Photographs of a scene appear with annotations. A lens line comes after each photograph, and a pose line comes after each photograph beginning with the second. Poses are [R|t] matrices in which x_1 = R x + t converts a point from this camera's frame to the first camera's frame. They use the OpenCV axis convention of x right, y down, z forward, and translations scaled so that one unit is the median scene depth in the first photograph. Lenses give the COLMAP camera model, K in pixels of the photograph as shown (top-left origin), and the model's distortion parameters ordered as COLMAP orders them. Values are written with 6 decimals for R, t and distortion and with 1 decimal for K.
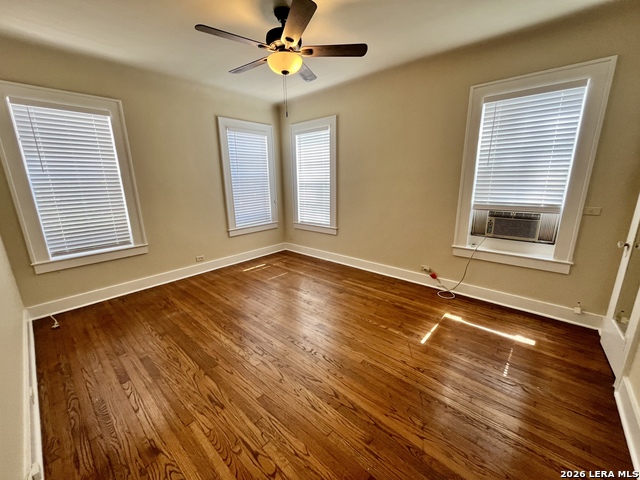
lens RADIAL K [[257.1, 0, 317.2], [0, 257.1, 240.0], [0, 0, 1]] dist [-0.003901, 0.000012]
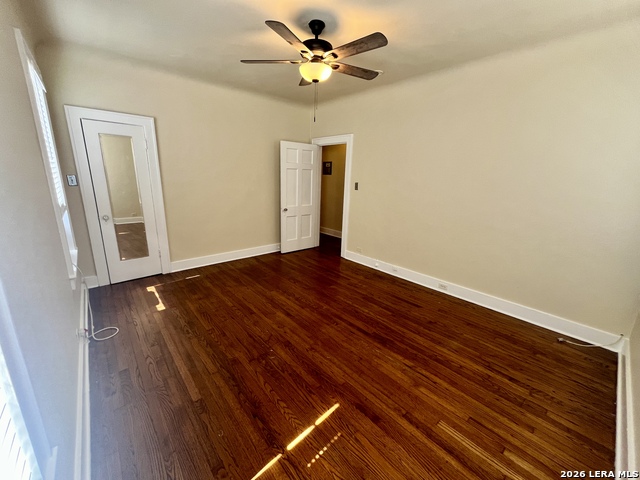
lens RADIAL K [[257.1, 0, 317.2], [0, 257.1, 240.0], [0, 0, 1]] dist [-0.003901, 0.000012]
pose [[-0.991534, -0.042789, 0.122593, -0.243759], [0.018744, 0.887086, 0.461224, -0.466985], [-0.128486, 0.459617, -0.878774, 1.884765]]
